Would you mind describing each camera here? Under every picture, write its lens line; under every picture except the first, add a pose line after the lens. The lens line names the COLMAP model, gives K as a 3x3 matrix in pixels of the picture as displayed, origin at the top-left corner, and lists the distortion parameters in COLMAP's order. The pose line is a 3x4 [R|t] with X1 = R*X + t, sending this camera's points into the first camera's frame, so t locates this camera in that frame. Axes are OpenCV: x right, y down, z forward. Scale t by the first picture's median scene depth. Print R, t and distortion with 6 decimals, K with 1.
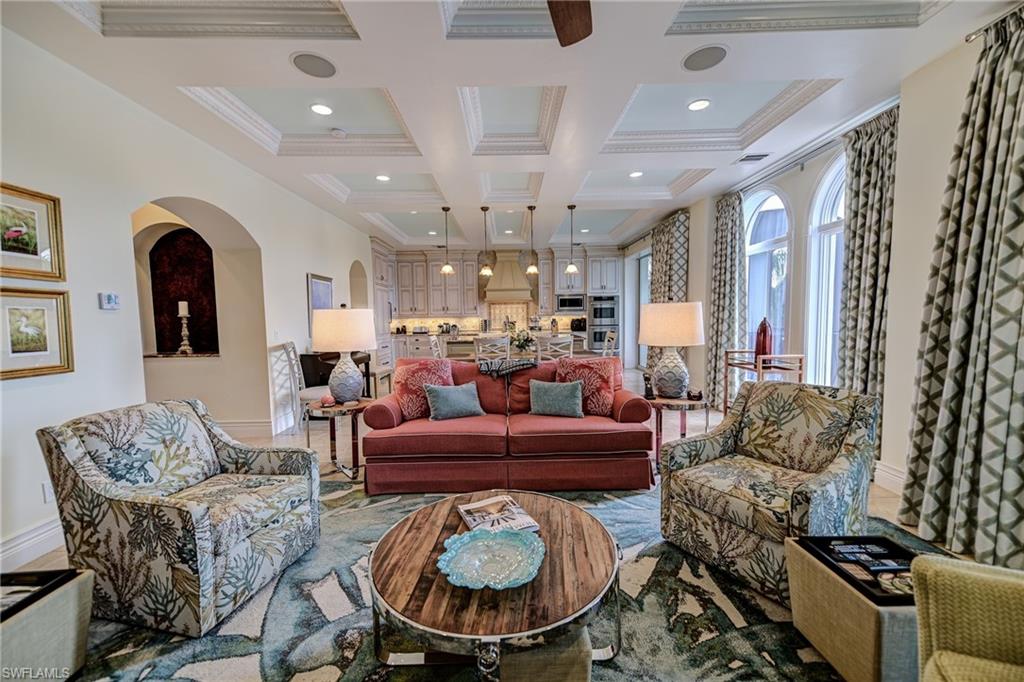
lens RADIAL K [[407.2, 0, 512.2], [0, 407.2, 343.4], [0, 0, 1]] dist [0.018208, -0.000436]
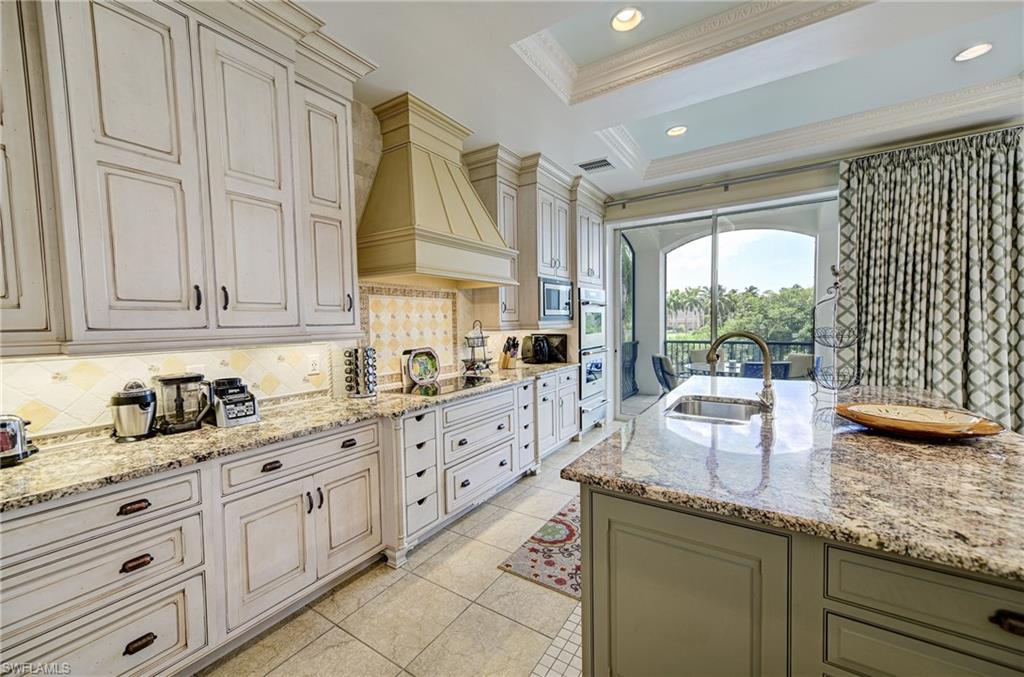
lens RADIAL K [[401.9, 0, 513.3], [0, 401.9, 341.0], [0, 0, 1]] dist [0.019129, -0.000340]
pose [[0.552069, -0.032742, 0.833155, -0.465347], [0.067674, 0.997692, -0.005635, -0.108617], [-0.831048, 0.059494, 0.553010, 1.545060]]
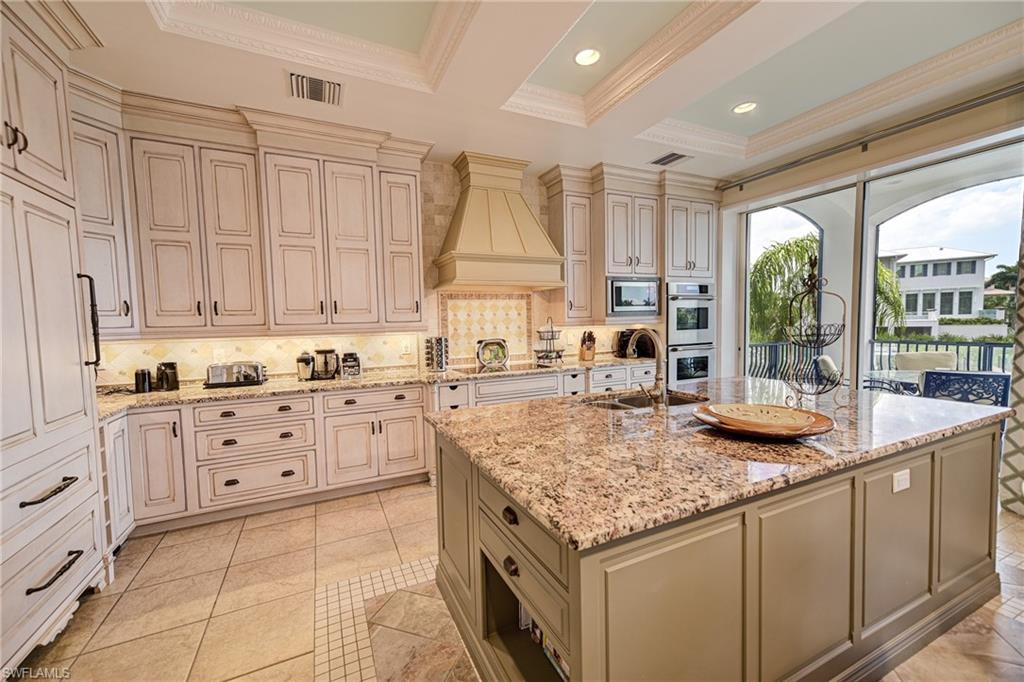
lens RADIAL K [[407.2, 0, 510.3], [0, 407.2, 343.1], [0, 0, 1]] dist [0.018208, -0.000436]
pose [[0.908086, -0.026310, 0.417957, -0.328889], [0.036334, 0.999211, -0.016042, -0.087997], [-0.417205, 0.029754, 0.908325, 1.247274]]
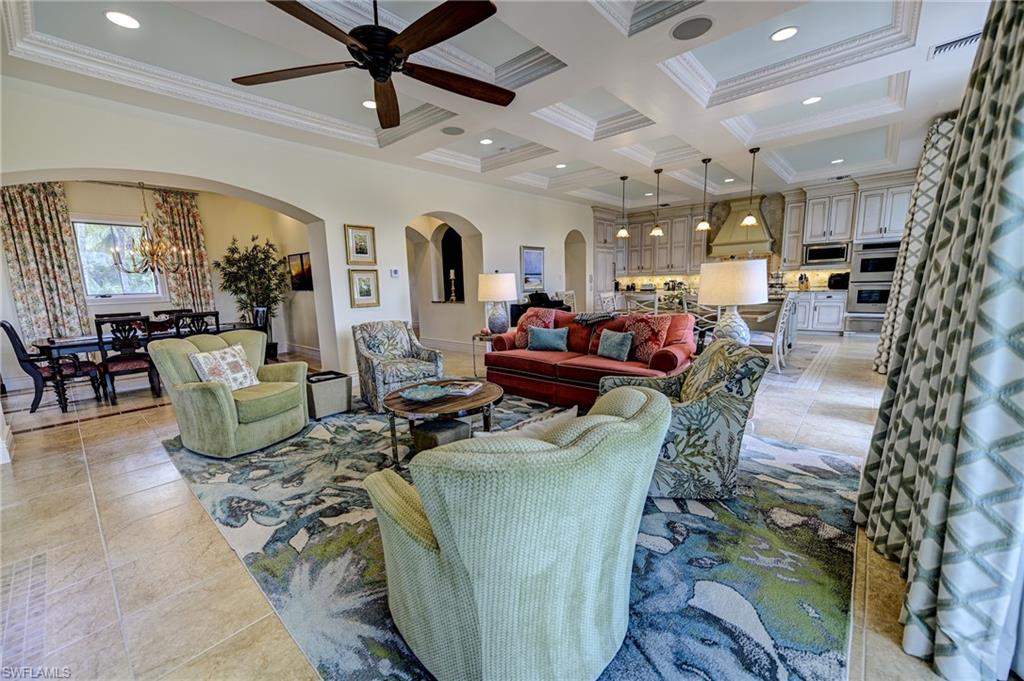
lens RADIAL K [[401.9, 0, 506.0], [0, 401.9, 344.0], [0, 0, 1]] dist [0.019129, -0.000340]
pose [[0.735517, 0.099446, -0.670168, 0.451883], [-0.026236, 0.992608, 0.118498, -0.001370], [0.676998, -0.069575, 0.732689, -0.069426]]
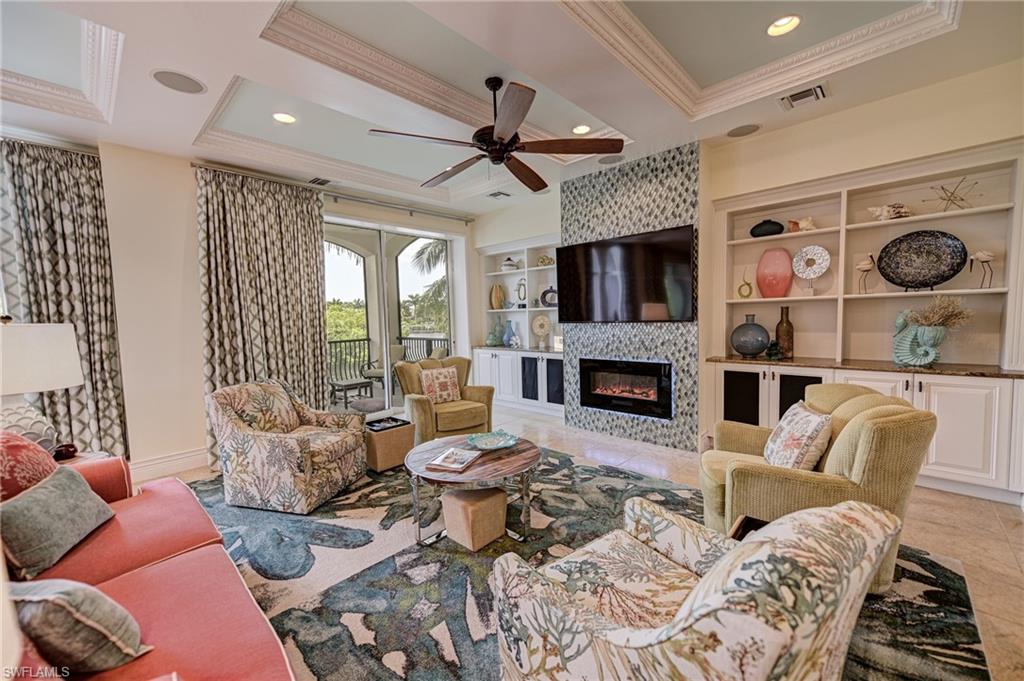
lens RADIAL K [[401.9, 0, 514.7], [0, 401.9, 339.6], [0, 0, 1]] dist [0.019129, -0.000340]
pose [[-0.728985, -0.011423, 0.684435, -0.411839], [0.088559, 0.989884, 0.110844, -0.055217], [-0.678777, 0.141417, -0.720599, 0.626833]]
